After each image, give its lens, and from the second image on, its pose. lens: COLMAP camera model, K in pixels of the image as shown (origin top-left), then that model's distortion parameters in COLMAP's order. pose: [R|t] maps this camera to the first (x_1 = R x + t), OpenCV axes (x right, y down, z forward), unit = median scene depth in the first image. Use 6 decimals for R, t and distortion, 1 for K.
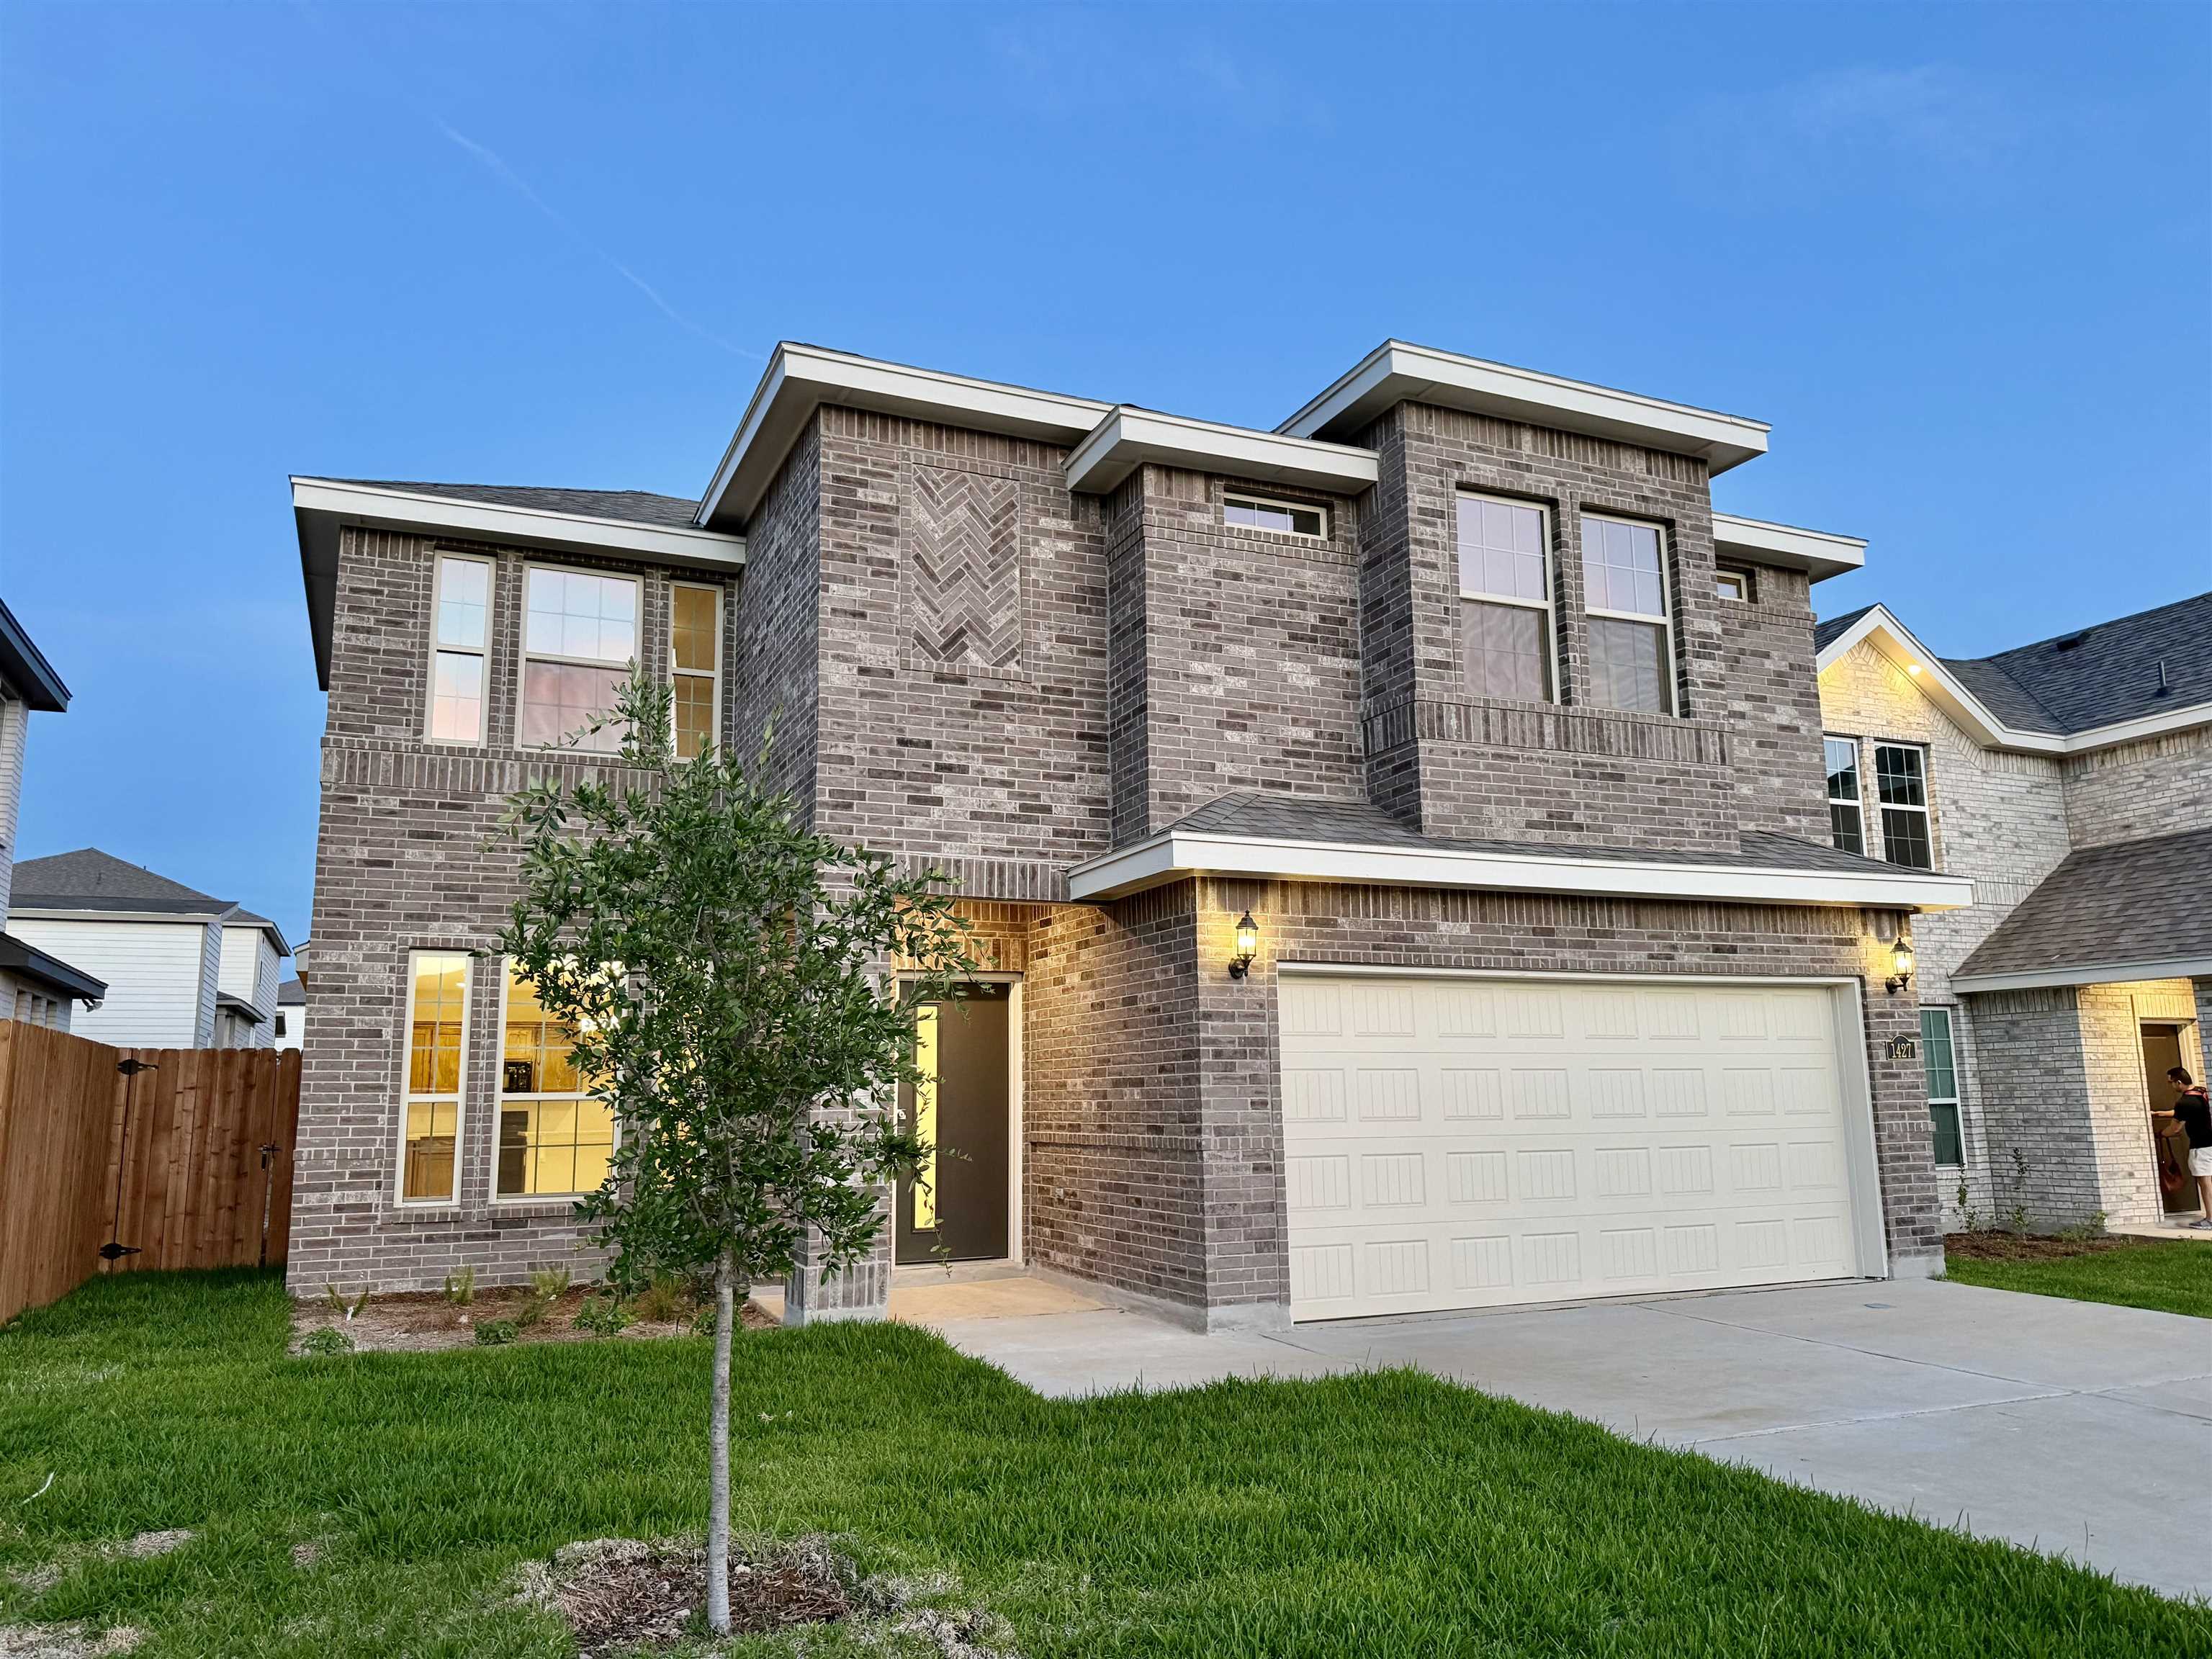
lens RADIAL K [[1486.7, 0, 1111.1], [0, 1486.7, 743.4], [0, 0, 1]] dist [0.039567, -0.000300]
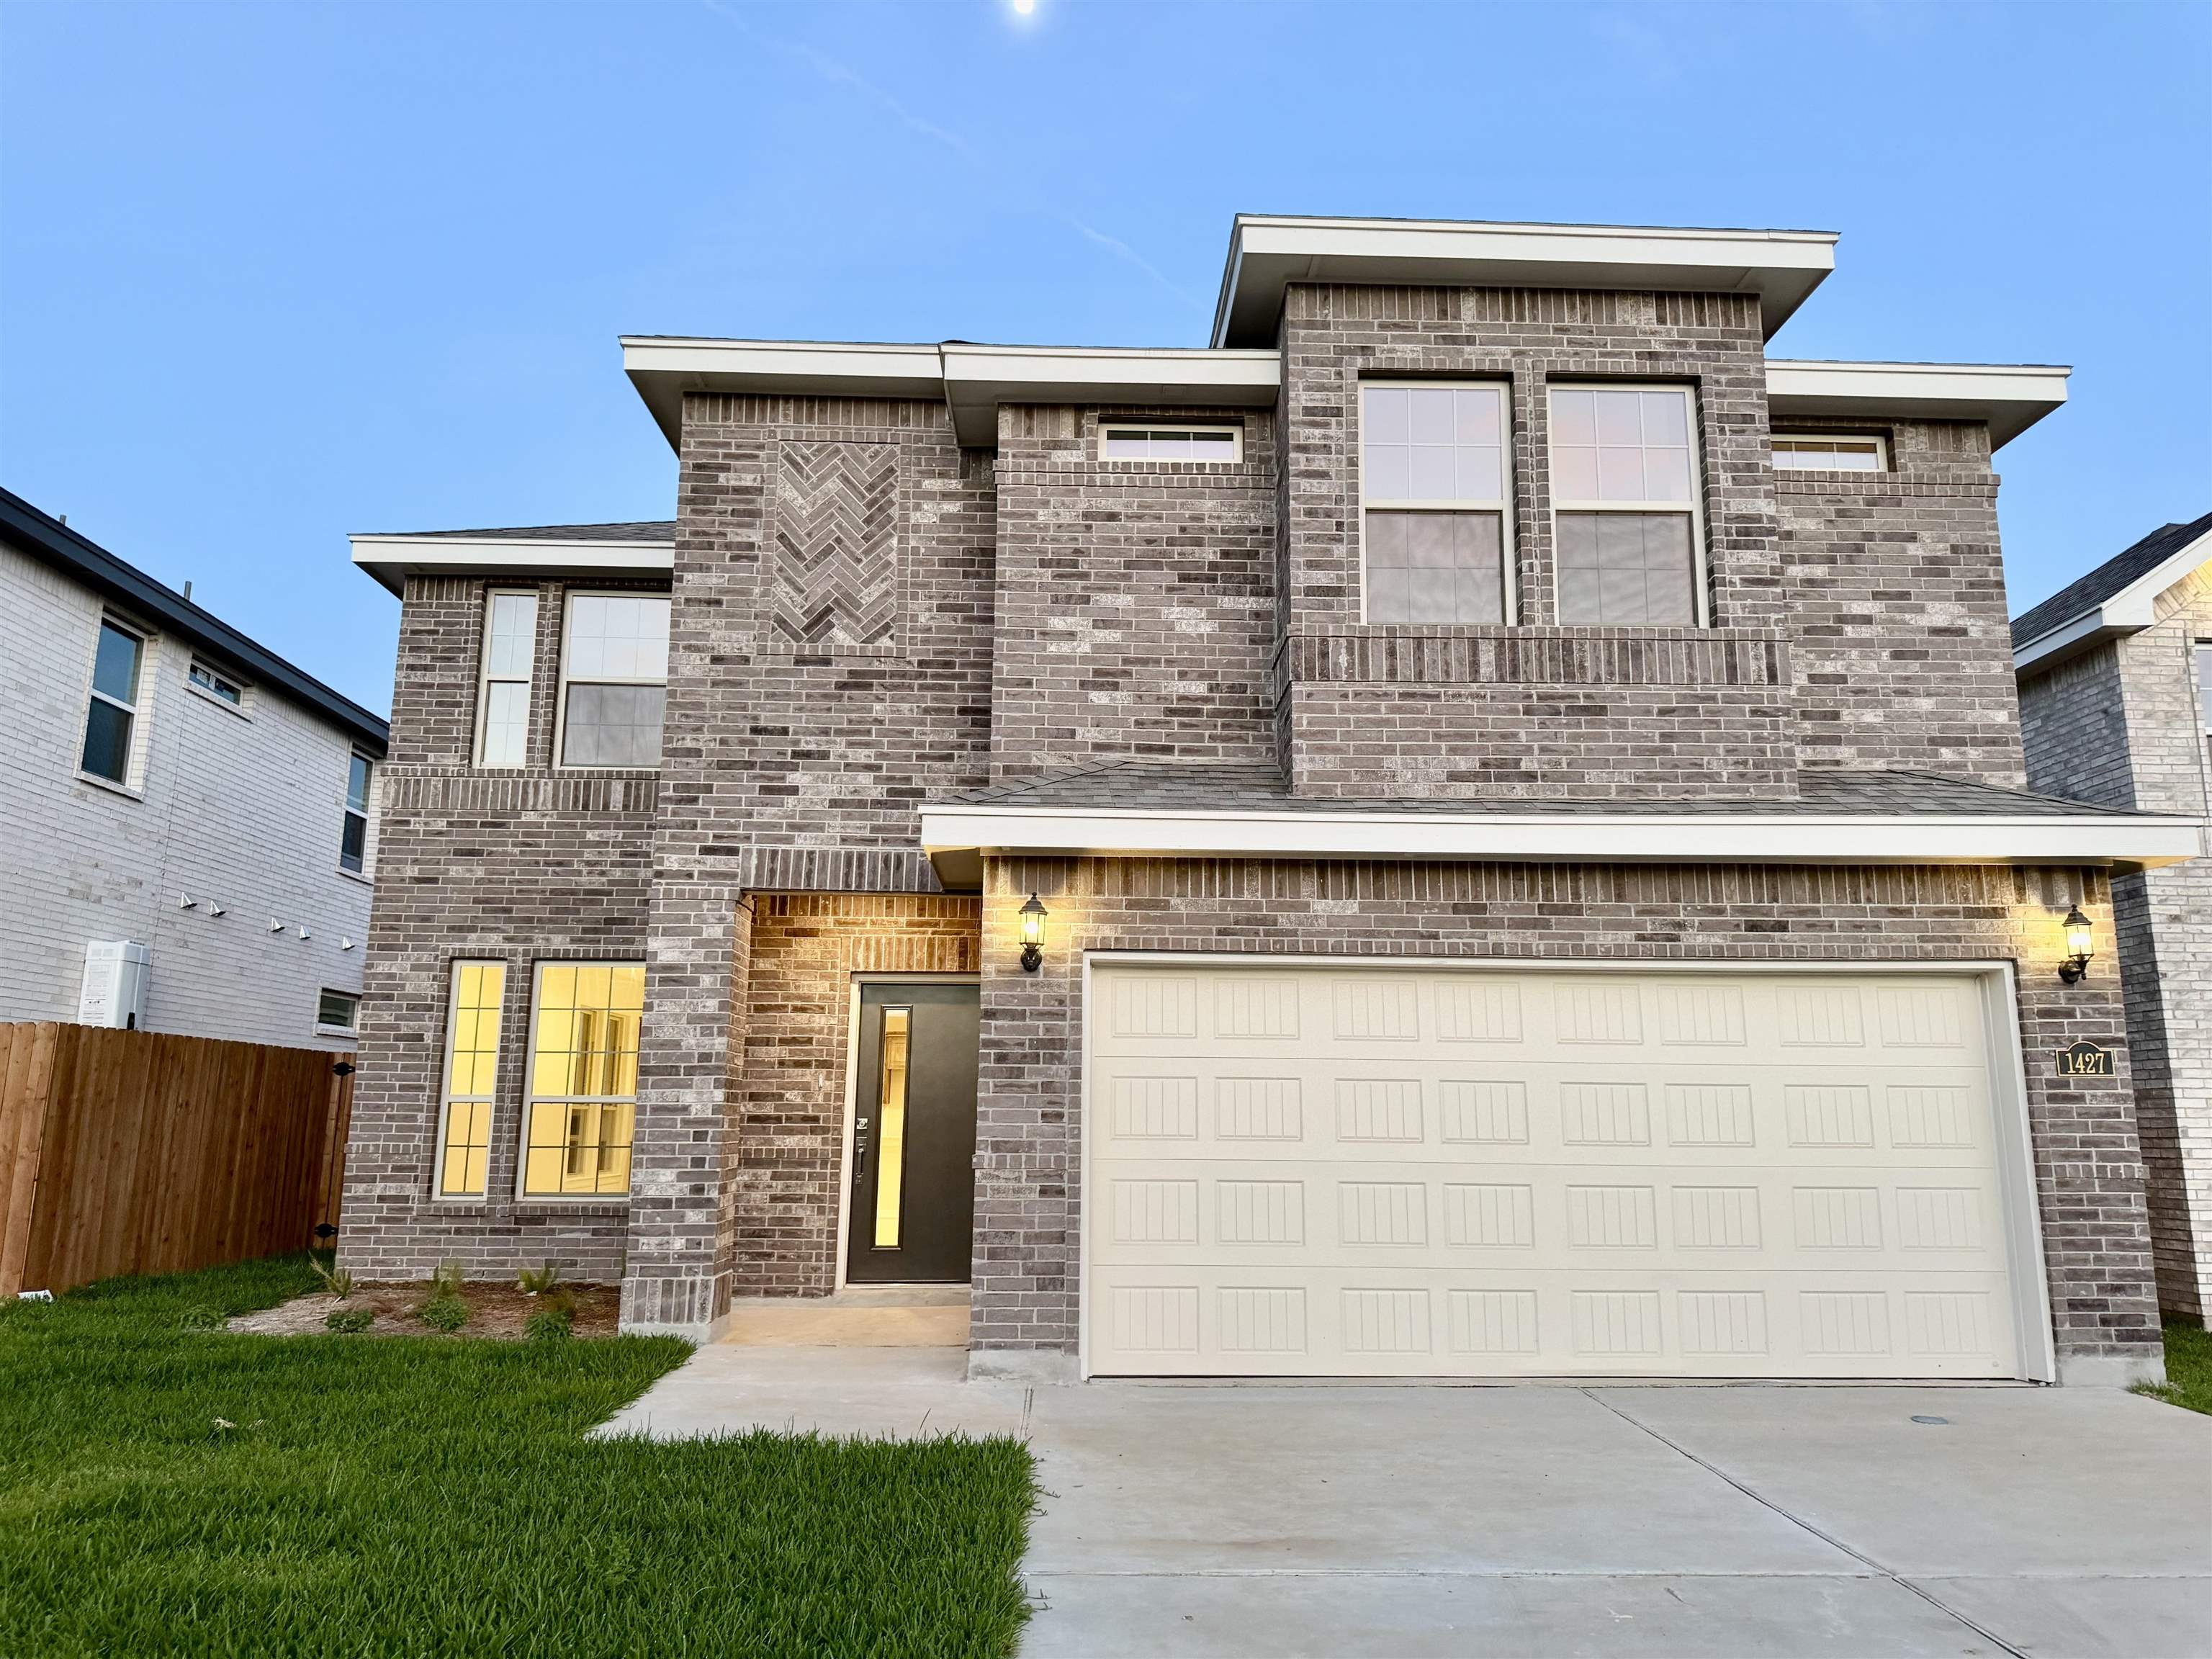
lens RADIAL K [[1486.7, 0, 1111.1], [0, 1486.7, 743.4], [0, 0, 1]] dist [0.039567, -0.000300]
pose [[0.931343, -0.070372, -0.357279, 0.386965], [0.066171, 0.997520, -0.023987, 0.042493], [0.358081, -0.001301, 0.933690, 0.177718]]
